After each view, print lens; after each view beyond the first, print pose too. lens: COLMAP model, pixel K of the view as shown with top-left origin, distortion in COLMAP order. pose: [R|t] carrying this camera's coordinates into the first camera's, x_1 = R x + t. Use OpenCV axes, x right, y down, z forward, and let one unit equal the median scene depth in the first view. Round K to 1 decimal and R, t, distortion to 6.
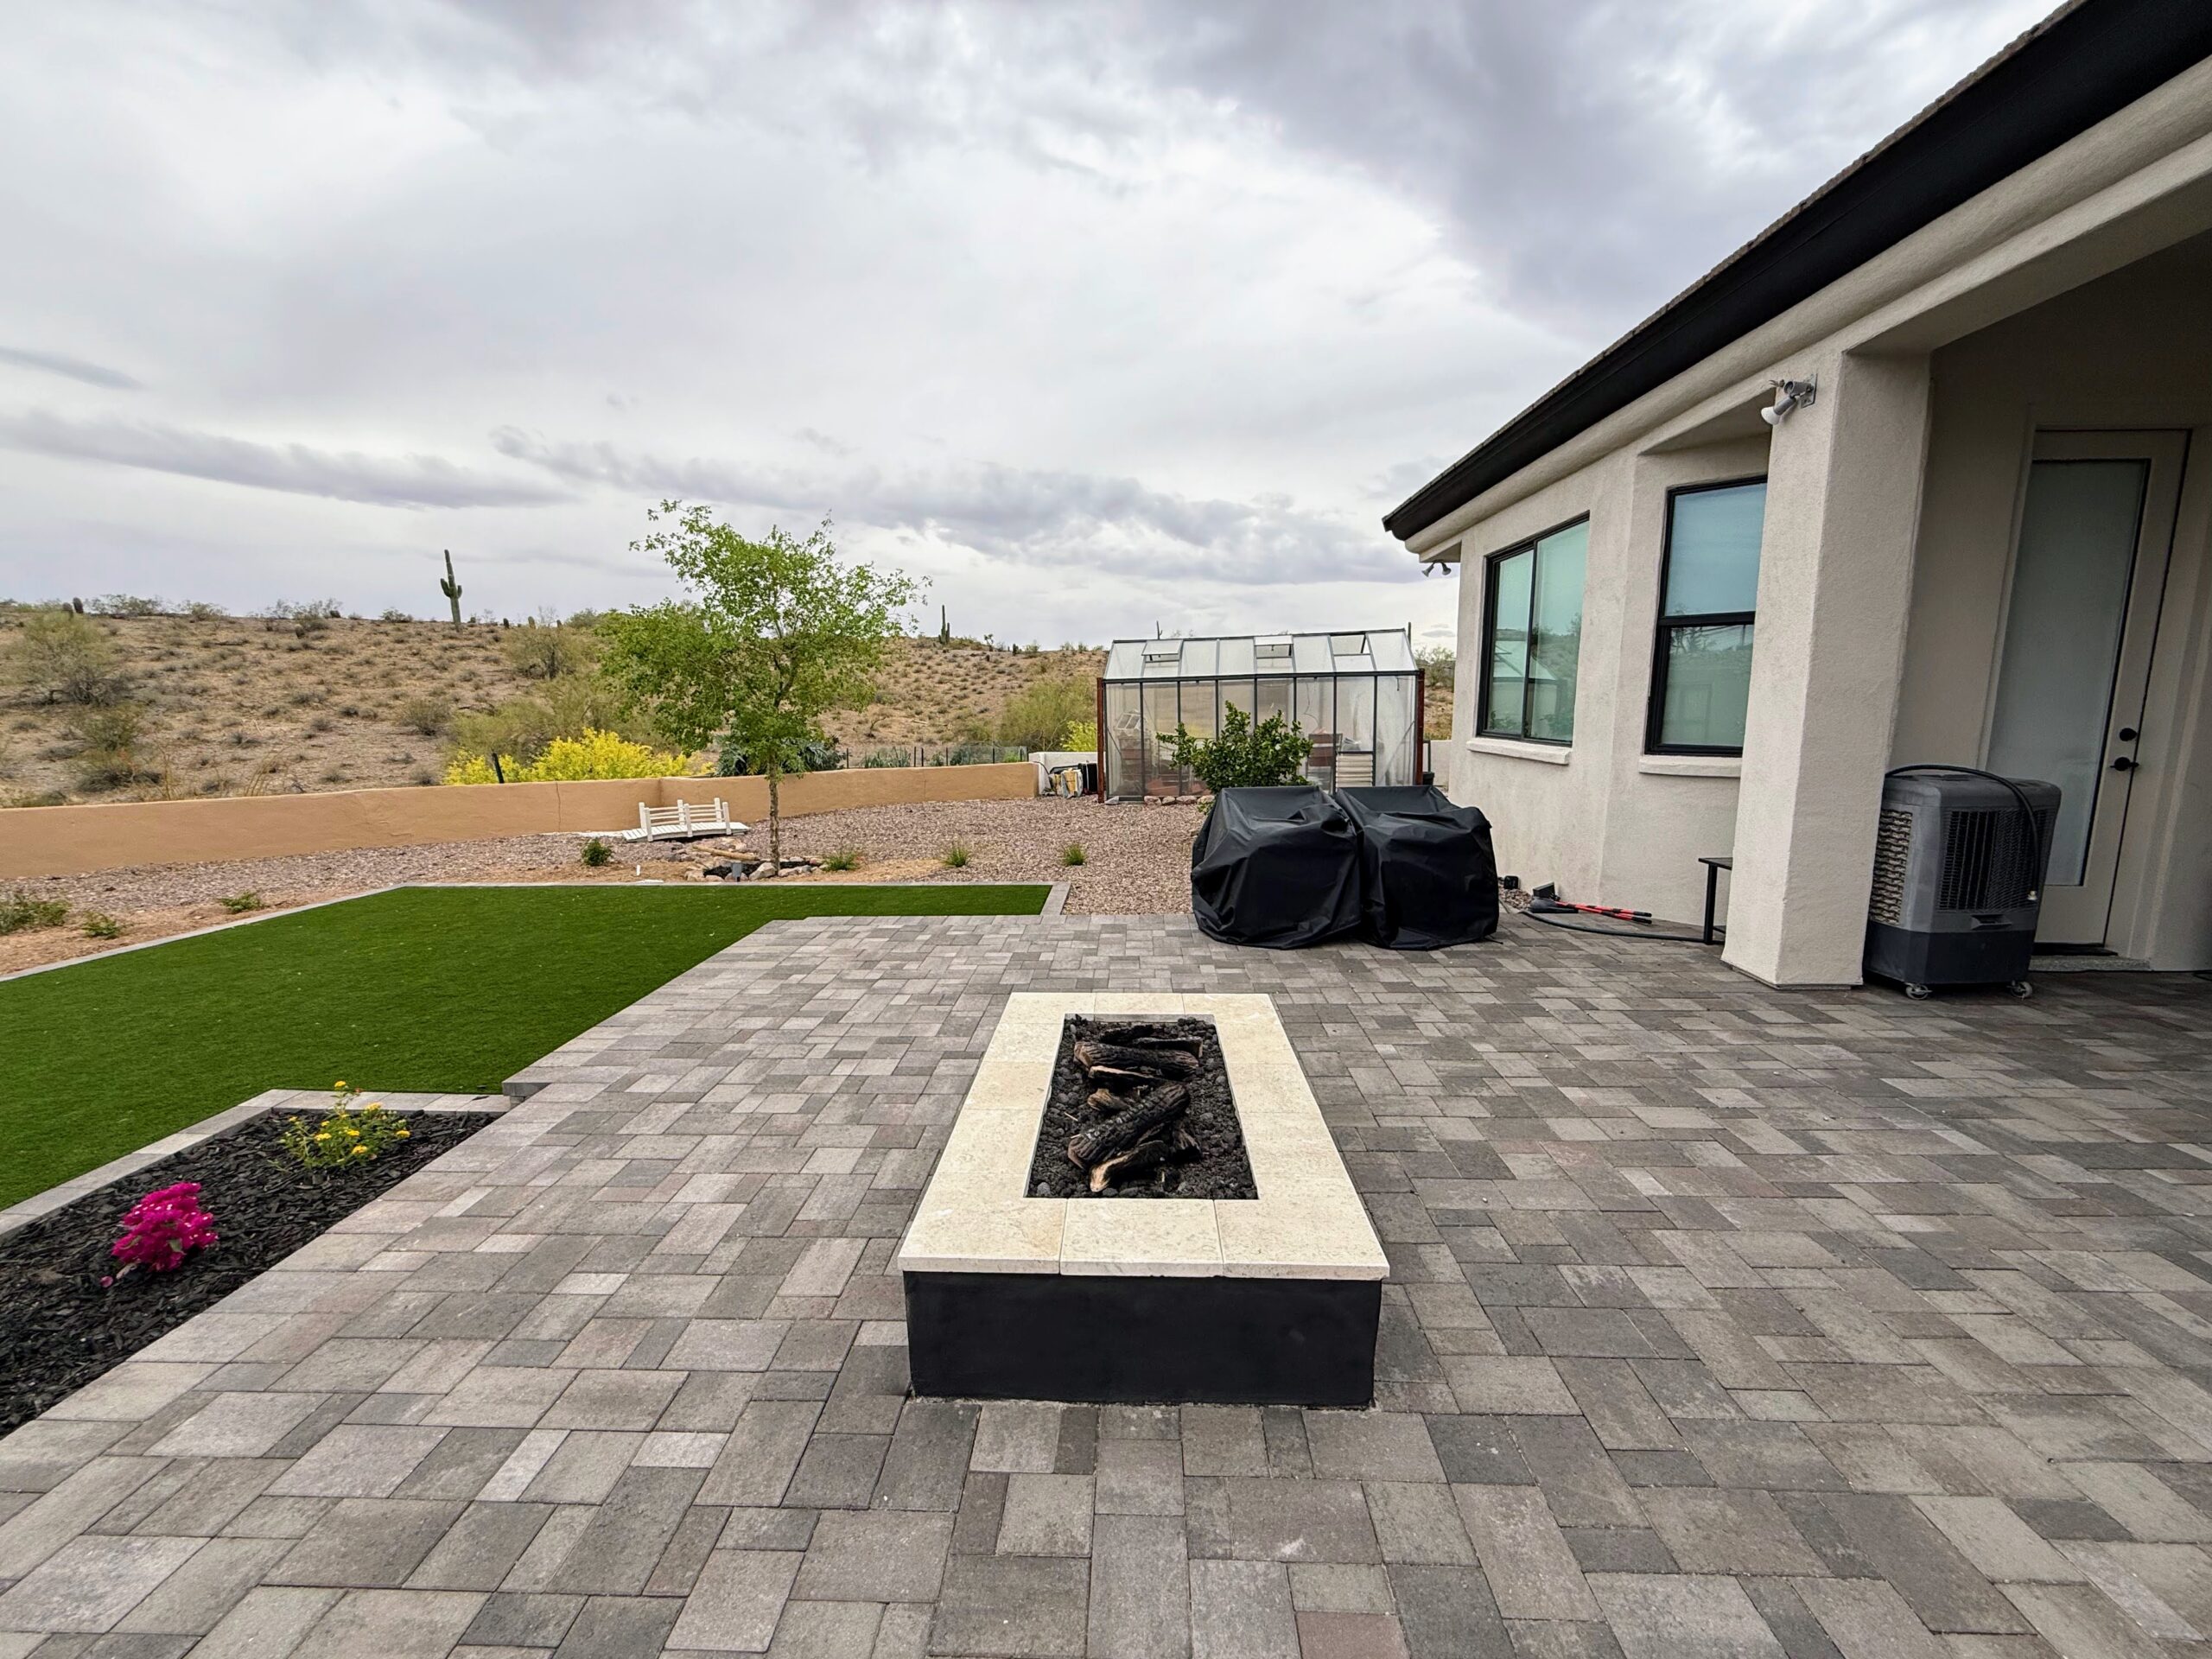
lens RADIAL K [[883.0, 0, 1102.9], [0, 883.0, 826.8], [0, 0, 1]] dist [-0.000896, -0.000521]
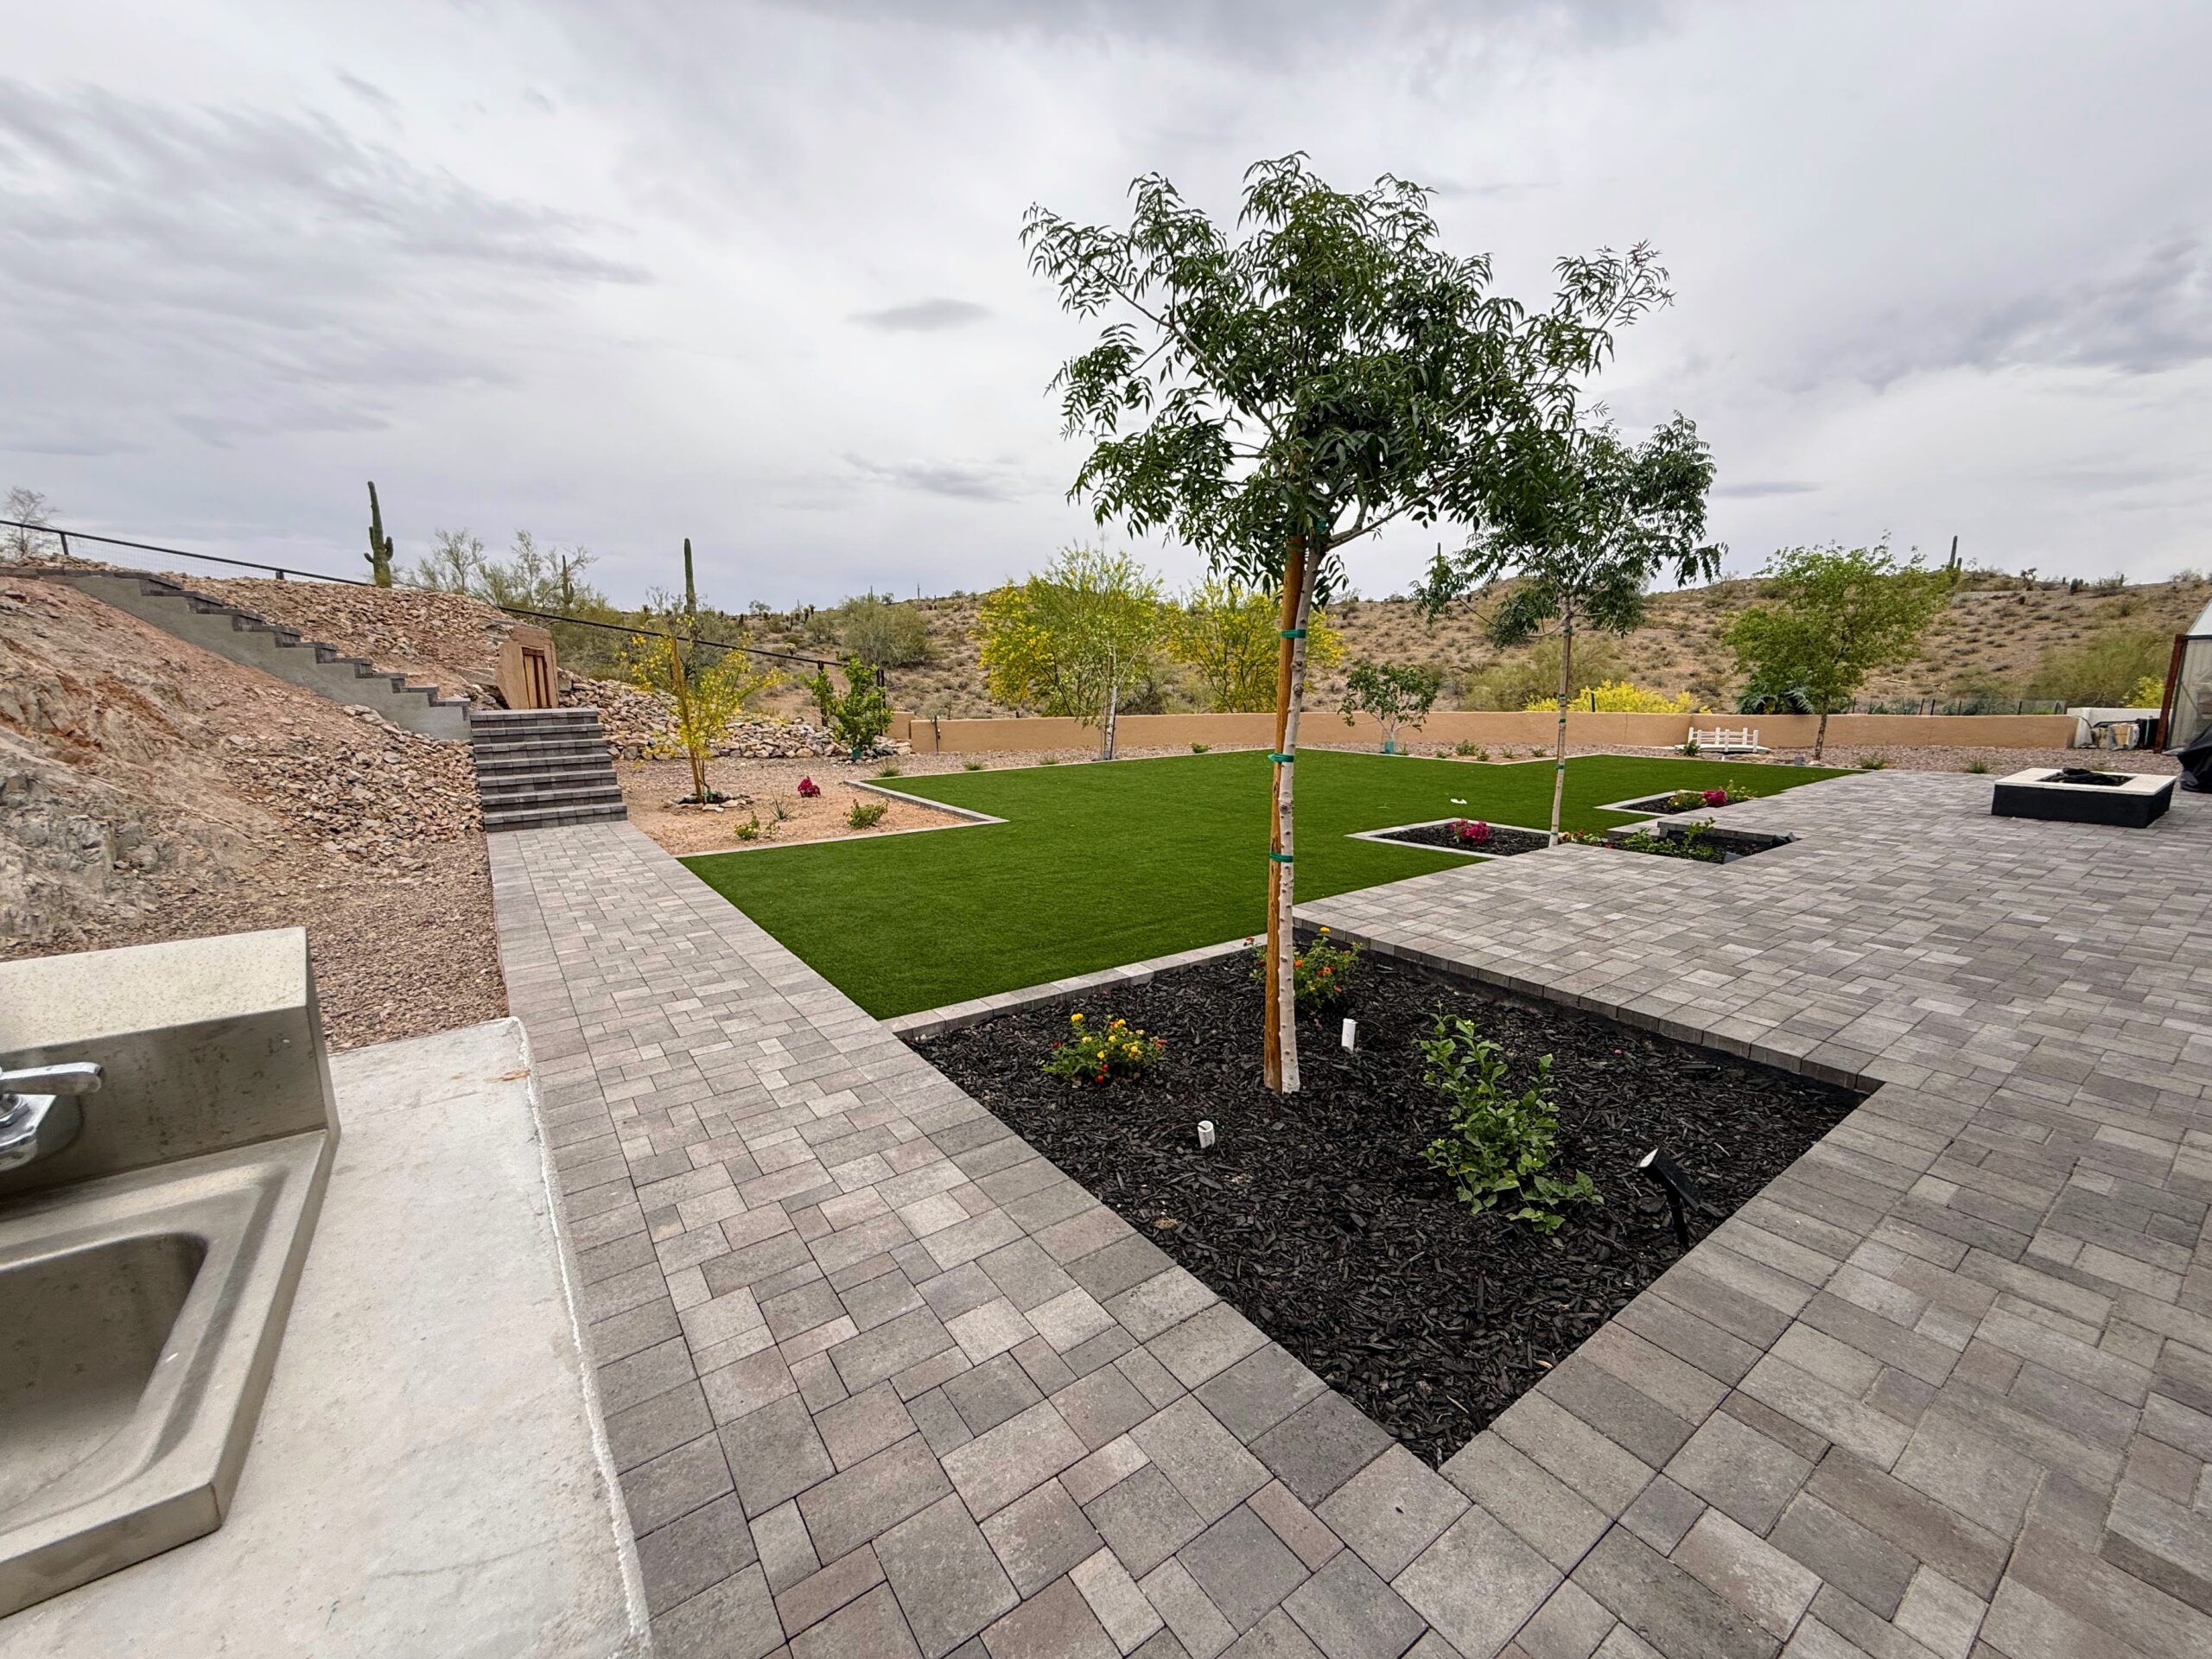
lens RADIAL K [[883.0, 0, 1101.4], [0, 883.0, 834.6], [0, 0, 1]] dist [-0.000896, -0.000521]
pose [[0.608739, 0.143579, -0.780270, 0.199301], [-0.101492, 0.989500, 0.102900, 0.265551], [0.786852, 0.016552, 0.616920, -1.944307]]
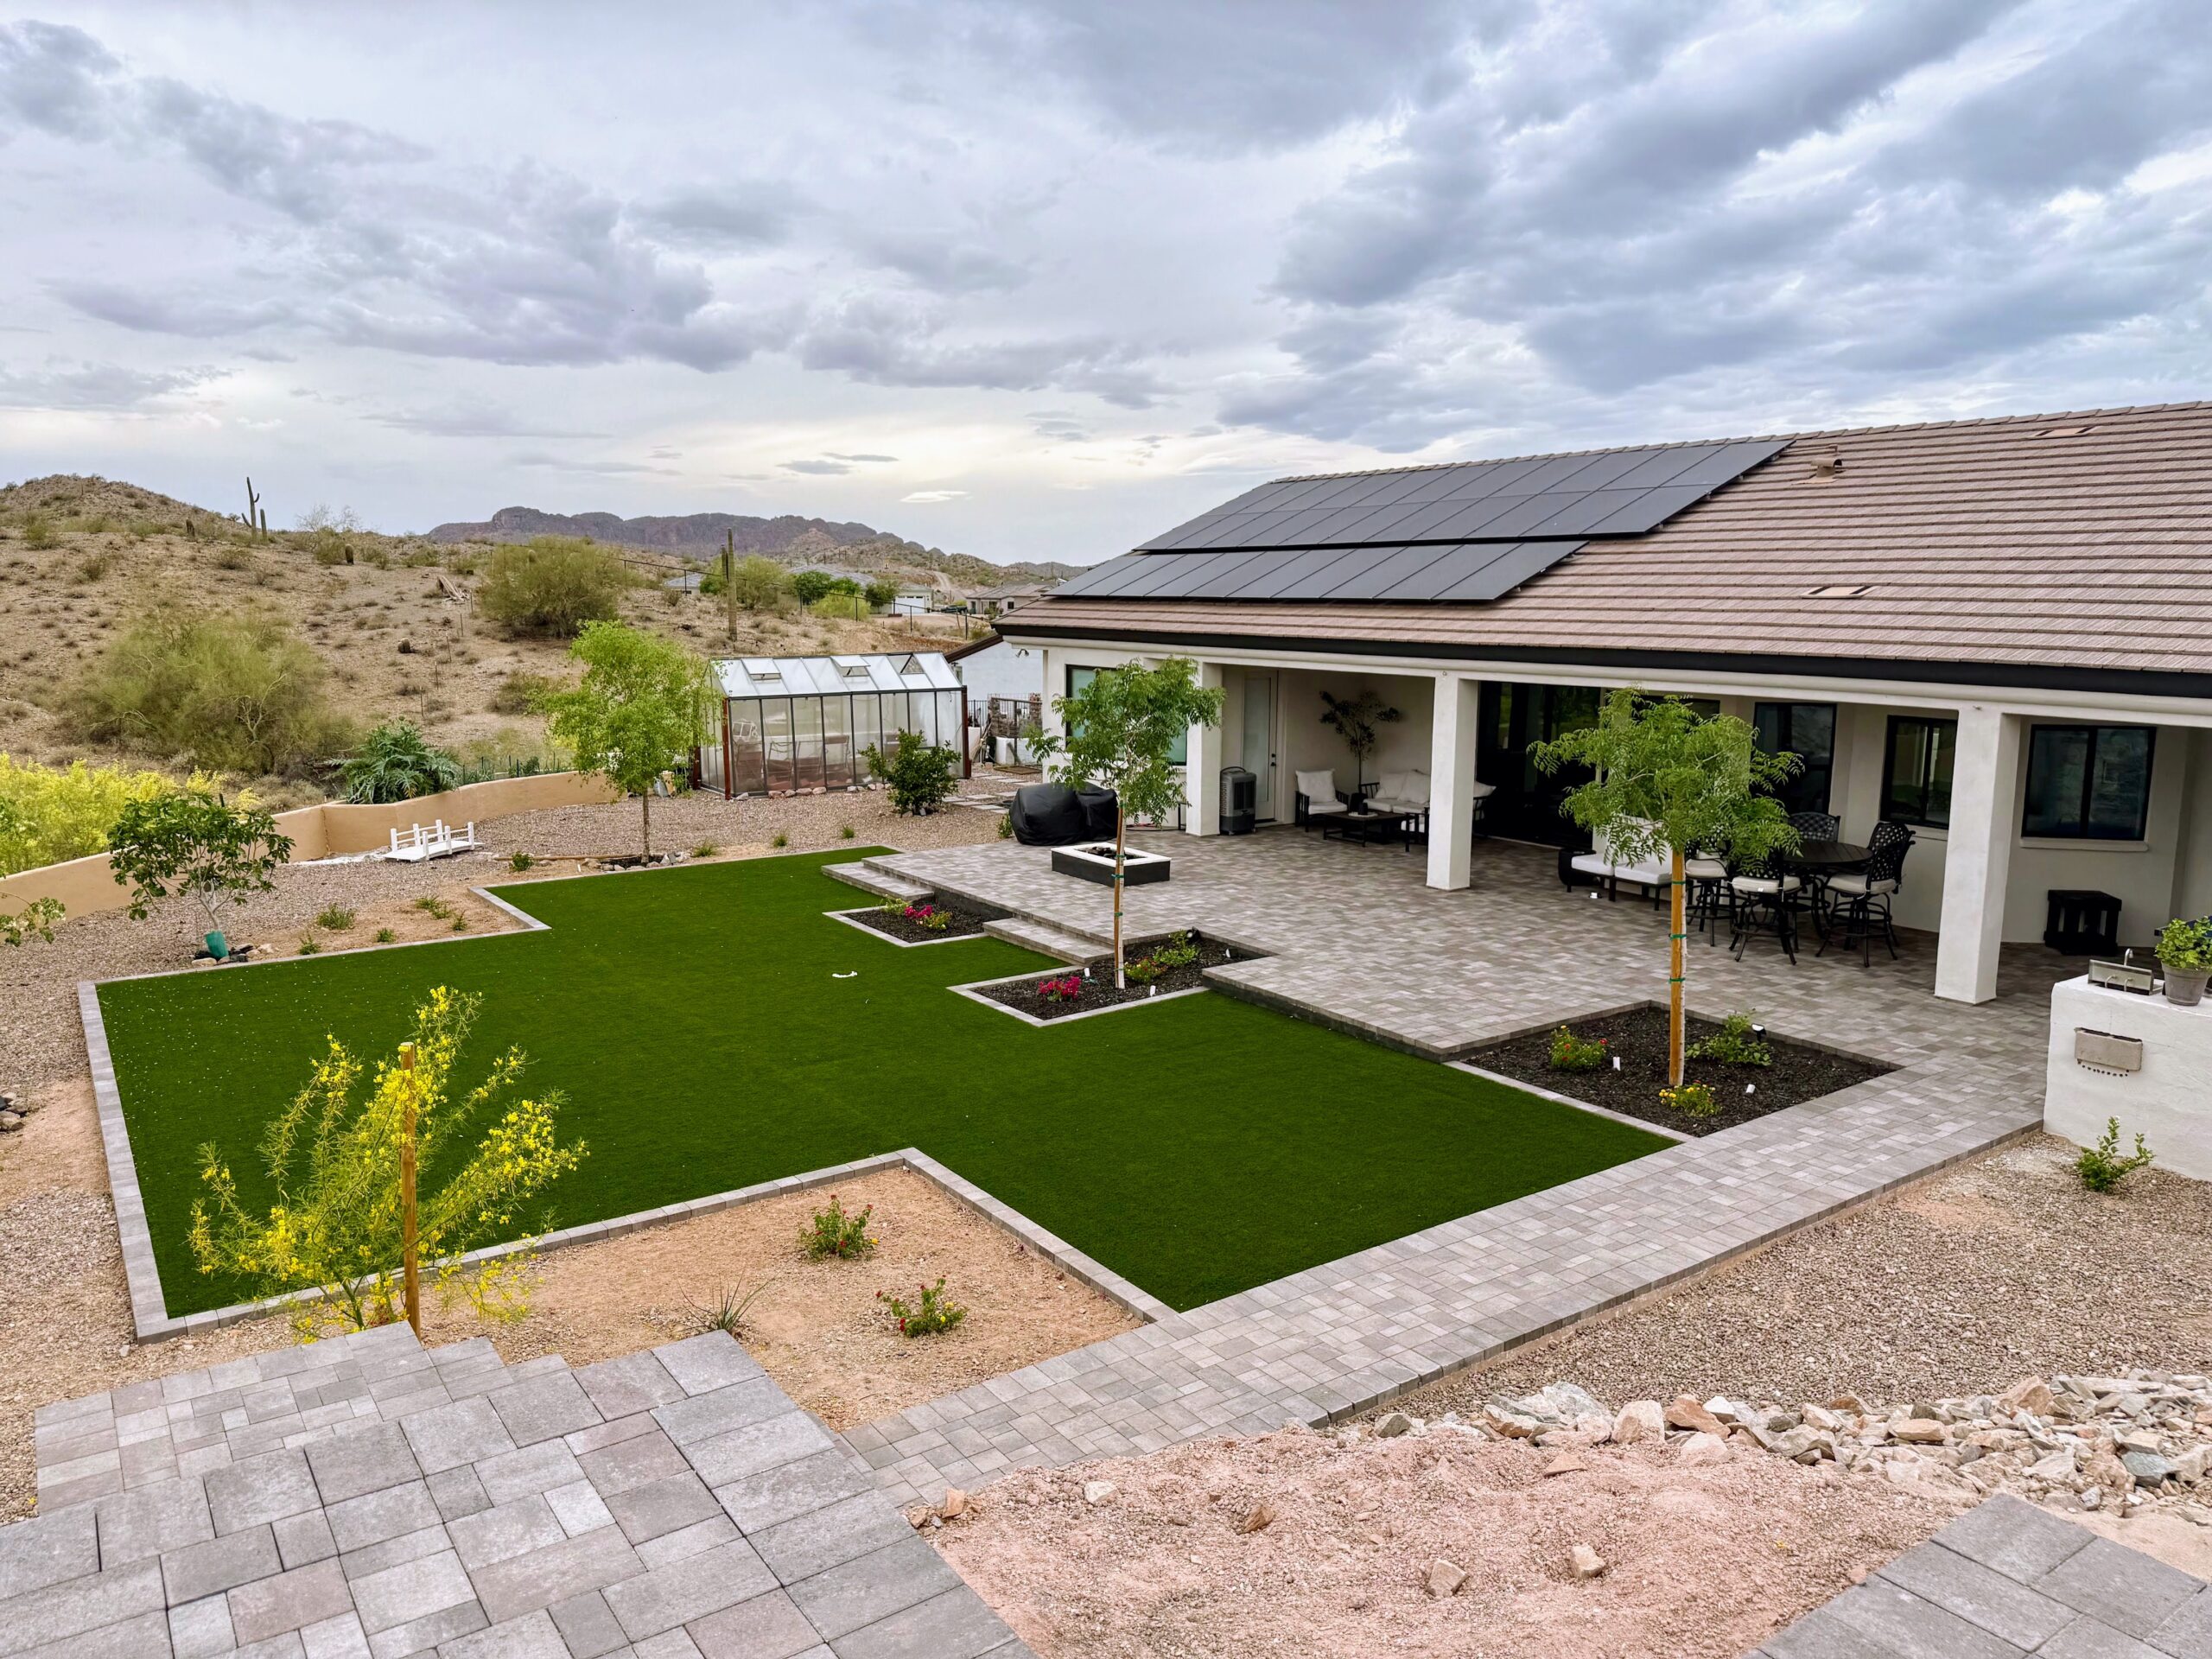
lens RADIAL K [[1545.9, 0, 1120.5], [0, 1545.9, 834.2], [0, 0, 1]] dist [0.064000, -0.084412]
pose [[0.793534, -0.085433, 0.602499, -2.542600], [0.075494, 0.996268, 0.041838, -0.085364], [-0.603825, 0.012286, 0.797022, -2.948620]]
